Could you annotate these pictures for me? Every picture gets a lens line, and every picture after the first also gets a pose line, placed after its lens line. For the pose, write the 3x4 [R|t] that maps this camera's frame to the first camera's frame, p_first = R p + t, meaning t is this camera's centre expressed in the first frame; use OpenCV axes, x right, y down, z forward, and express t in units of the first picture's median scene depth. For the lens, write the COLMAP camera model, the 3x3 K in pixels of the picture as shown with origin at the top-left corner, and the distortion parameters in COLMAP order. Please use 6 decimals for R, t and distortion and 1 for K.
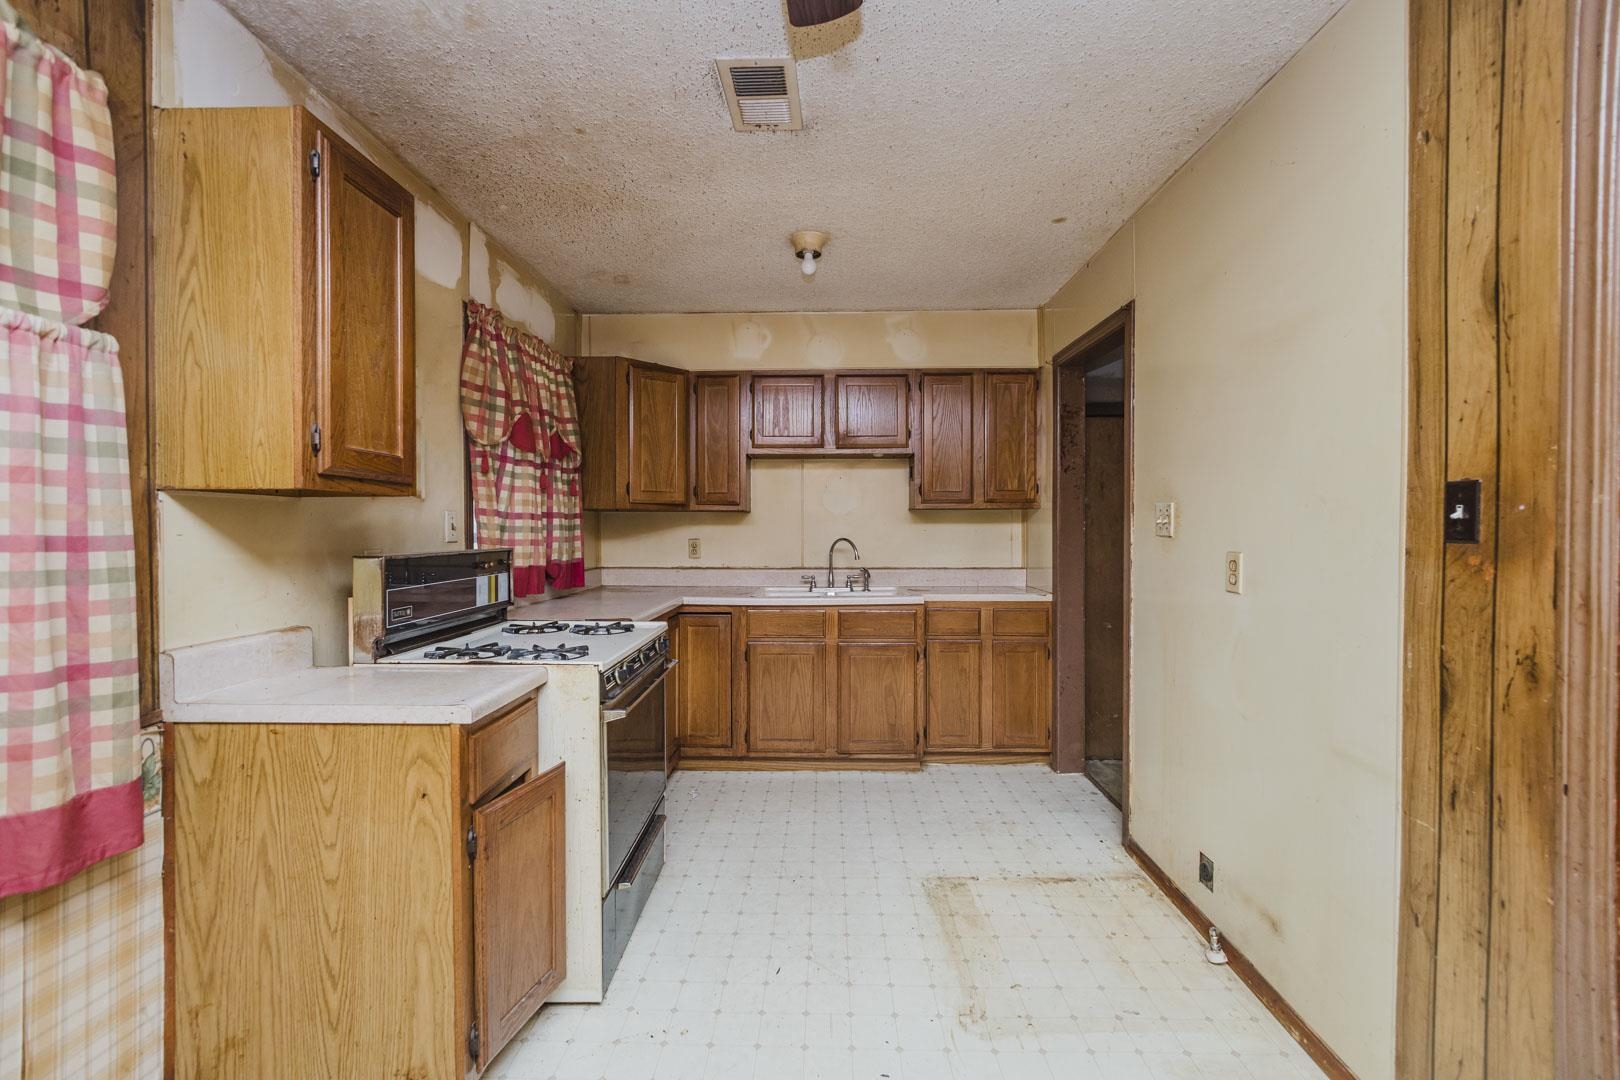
lens RADIAL K [[692.5, 0, 815.0], [0, 692.5, 538.1], [0, 0, 1]] dist [-0.008437, 0.000966]
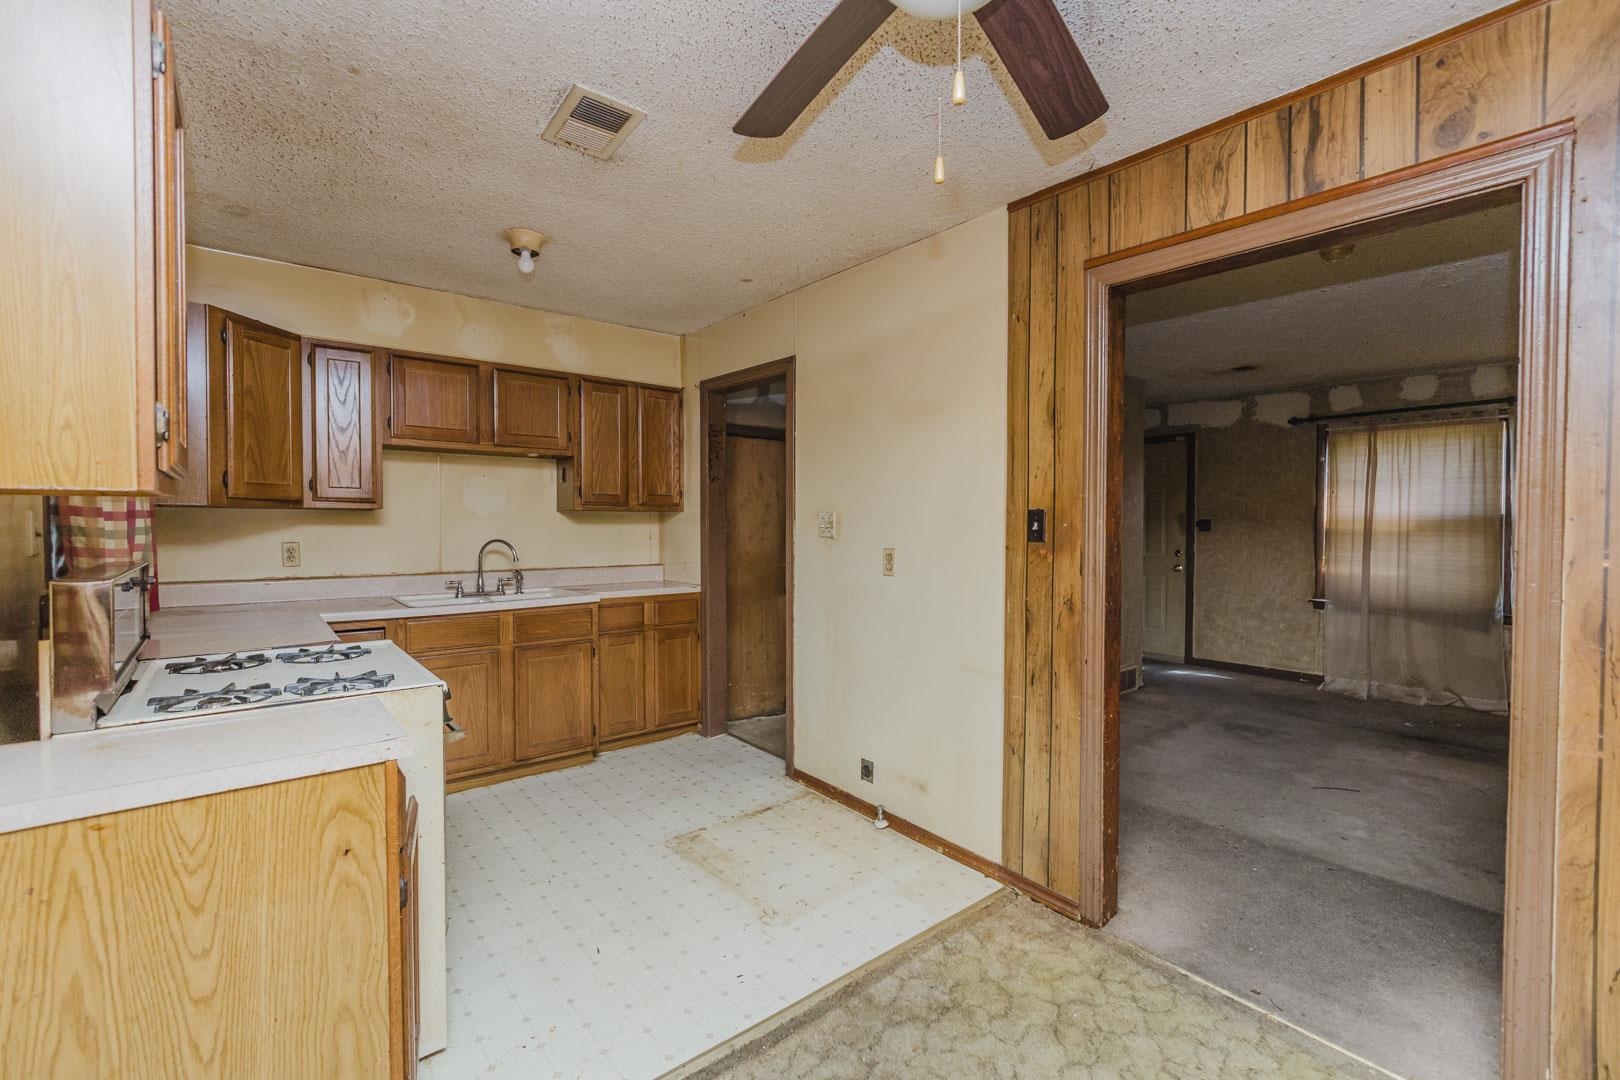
lens RADIAL K [[692.5, 0, 827.0], [0, 692.5, 539.2], [0, 0, 1]] dist [-0.008437, 0.000966]
pose [[0.751885, -0.011437, 0.659195, -0.677340], [0.005571, 0.999924, 0.010994, -0.023975], [-0.659270, -0.004594, 0.751892, -0.041588]]
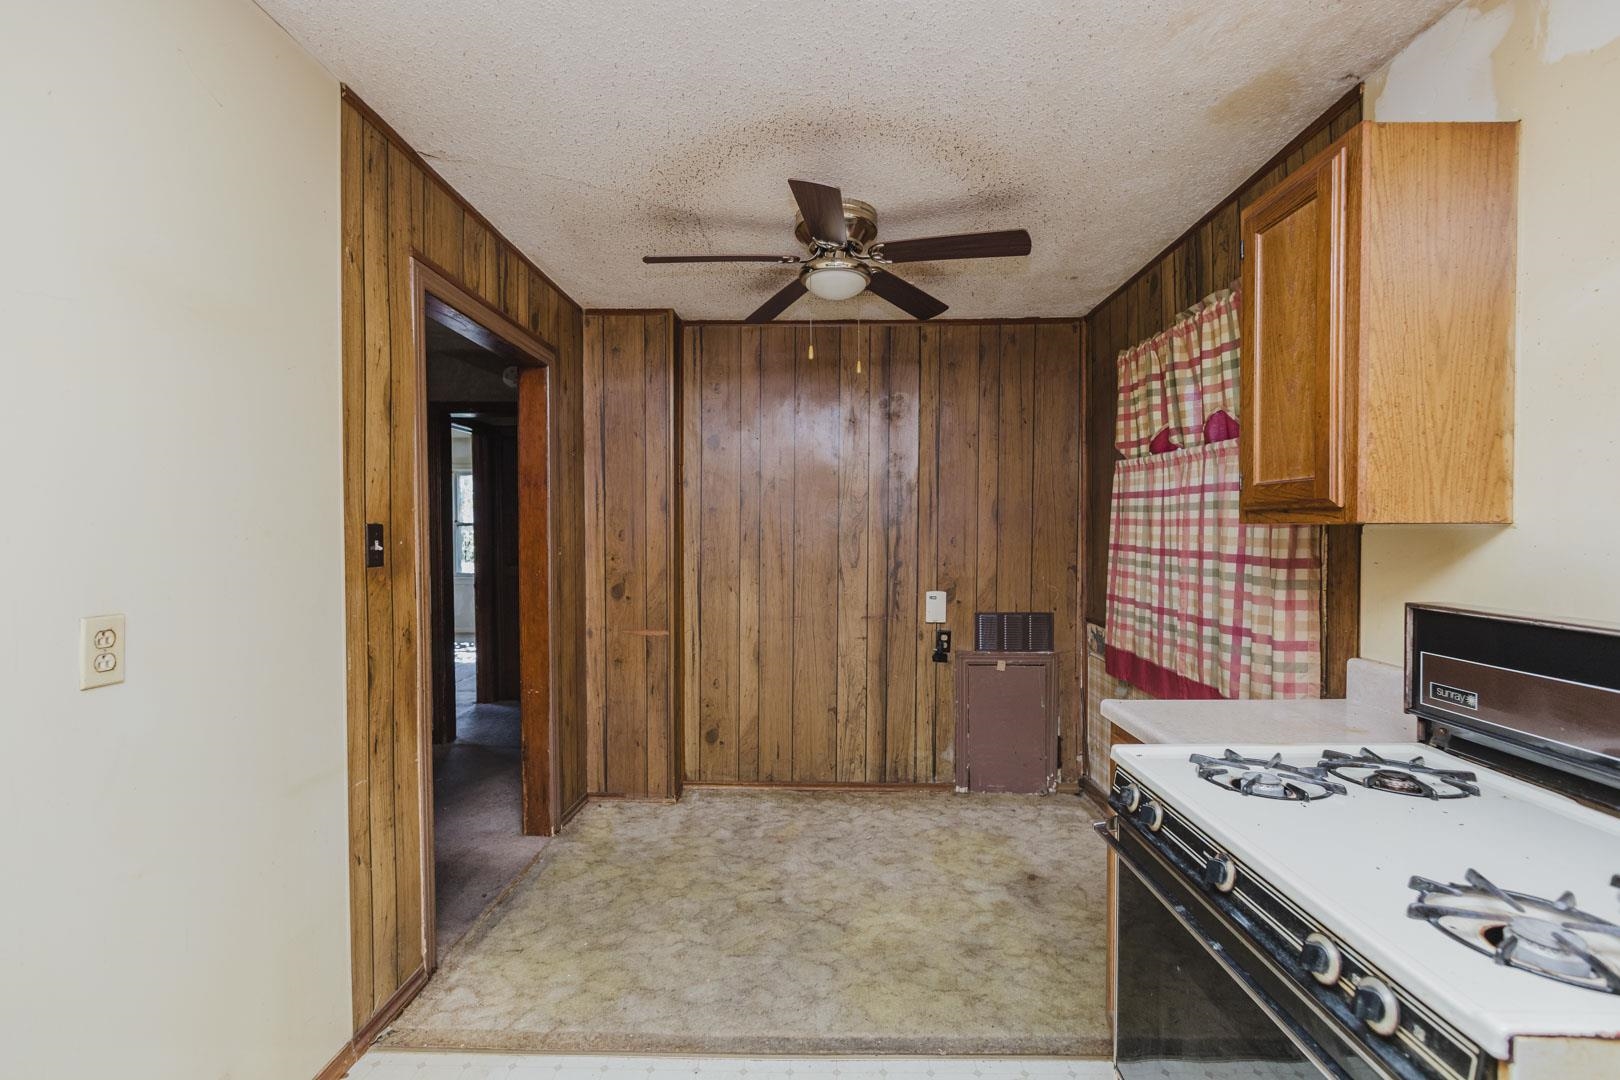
lens RADIAL K [[692.5, 0, 803.4], [0, 692.5, 540.3], [0, 0, 1]] dist [-0.008437, 0.000966]
pose [[-0.999888, 0.003479, 0.014582, 0.017461], [0.003955, 0.999454, 0.032796, -0.085271], [-0.014460, 0.032850, -0.999356, 2.238091]]
